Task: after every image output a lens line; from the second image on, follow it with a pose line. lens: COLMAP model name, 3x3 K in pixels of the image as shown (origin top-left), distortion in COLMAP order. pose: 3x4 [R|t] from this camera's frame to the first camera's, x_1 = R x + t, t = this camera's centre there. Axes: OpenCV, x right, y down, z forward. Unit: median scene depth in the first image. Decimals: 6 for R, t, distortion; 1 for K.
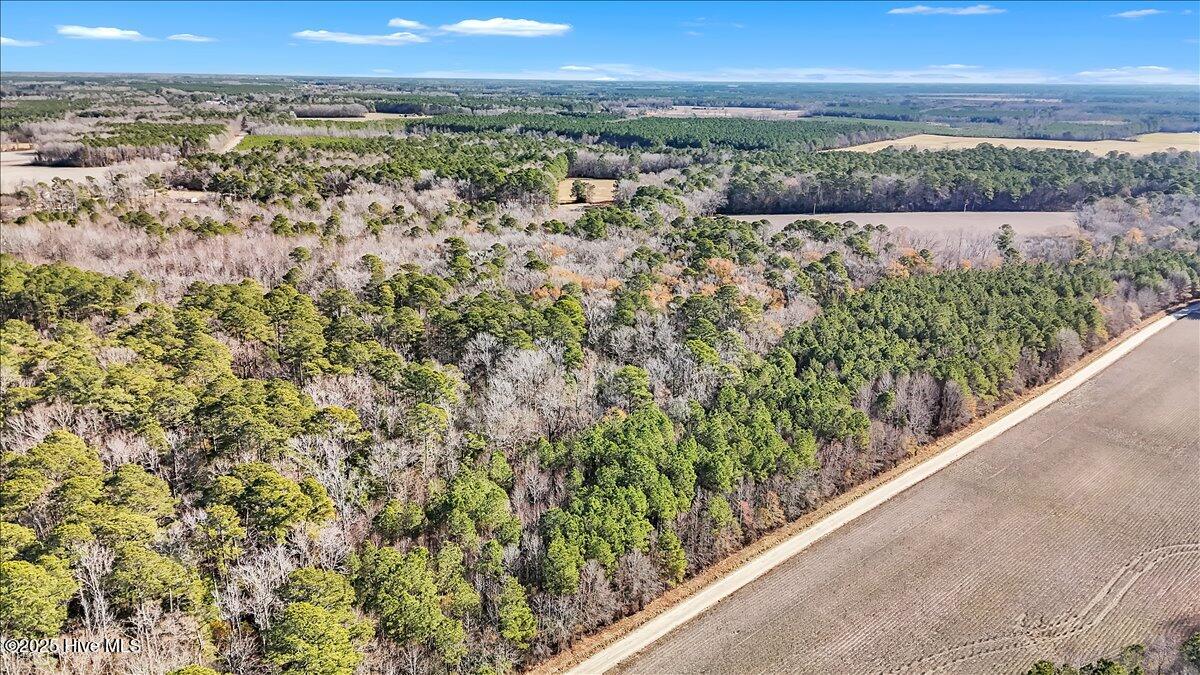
lens RADIAL K [[915.0, 0, 600.0], [0, 915.0, 337.5], [0, 0, 1]] dist [0.098592, -0.131746]
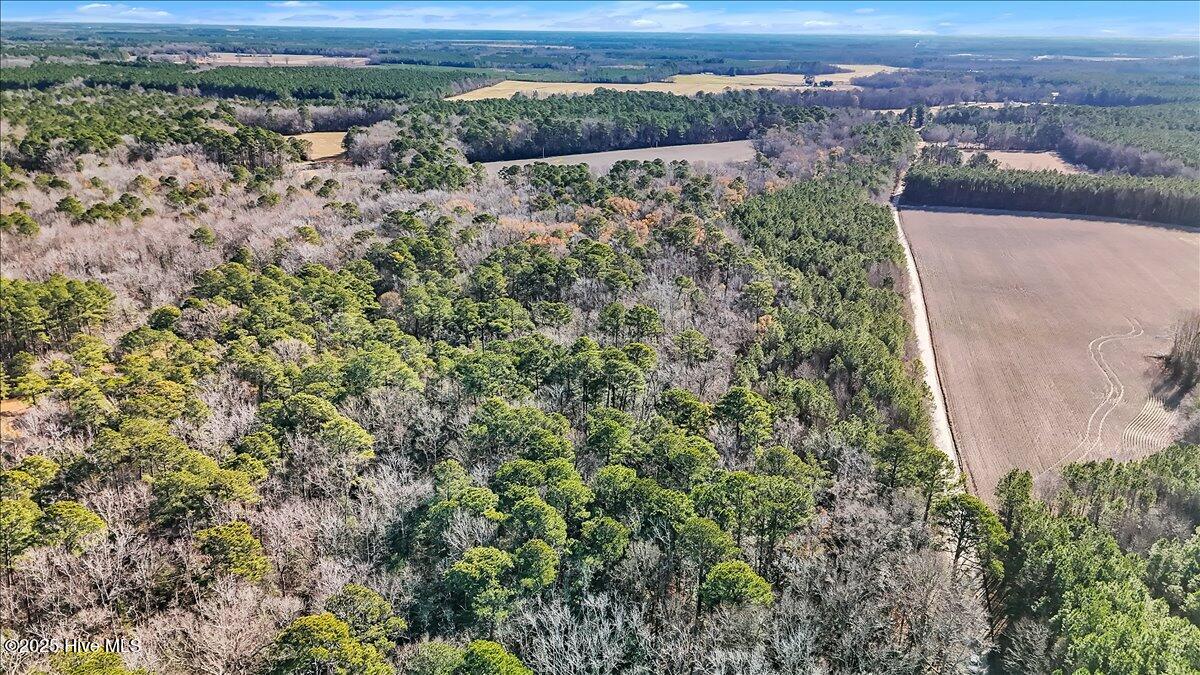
lens RADIAL K [[915.8, 0, 618.2], [0, 915.8, 333.9], [0, 0, 1]] dist [0.094367, -0.110513]
pose [[0.852601, -0.165038, 0.495816, -0.255019], [0.139598, 0.986269, 0.088238, -0.011463], [-0.503571, -0.006017, 0.863933, 0.014010]]
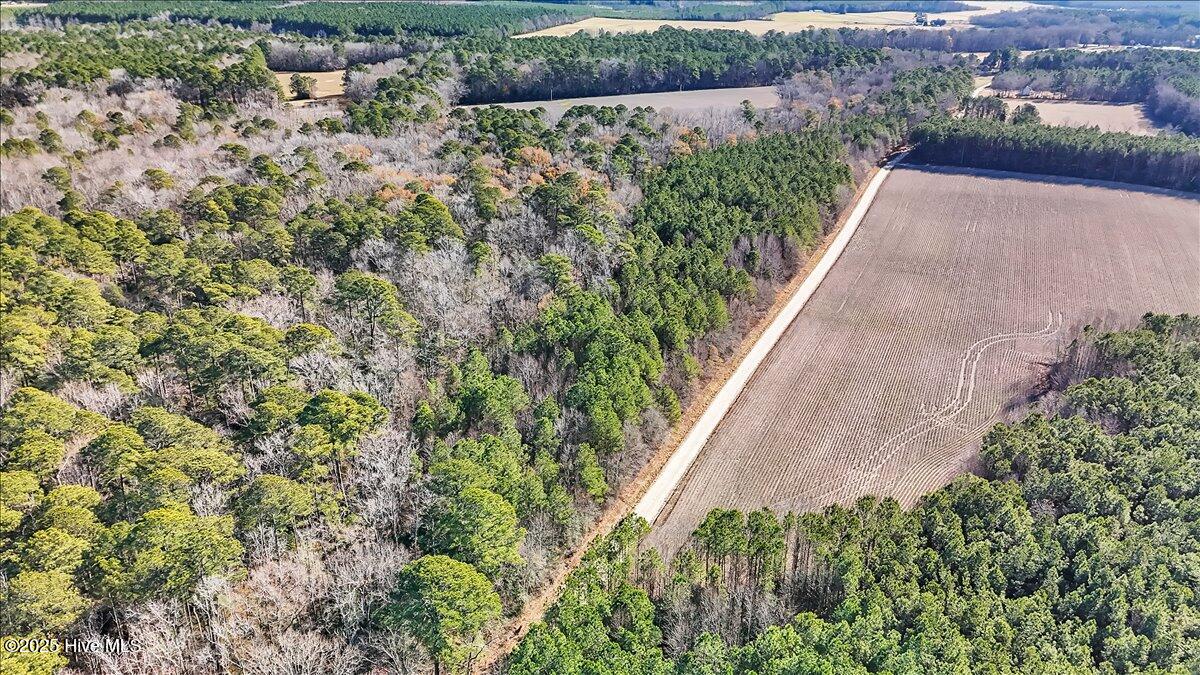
lens RADIAL K [[915.8, 0, 618.2], [0, 915.8, 333.9], [0, 0, 1]] dist [0.094367, -0.110513]
pose [[0.924008, -0.143875, 0.354273, -0.098137], [0.103652, 0.986066, 0.130112, -0.002102], [-0.368057, -0.083503, 0.926046, -0.005969]]
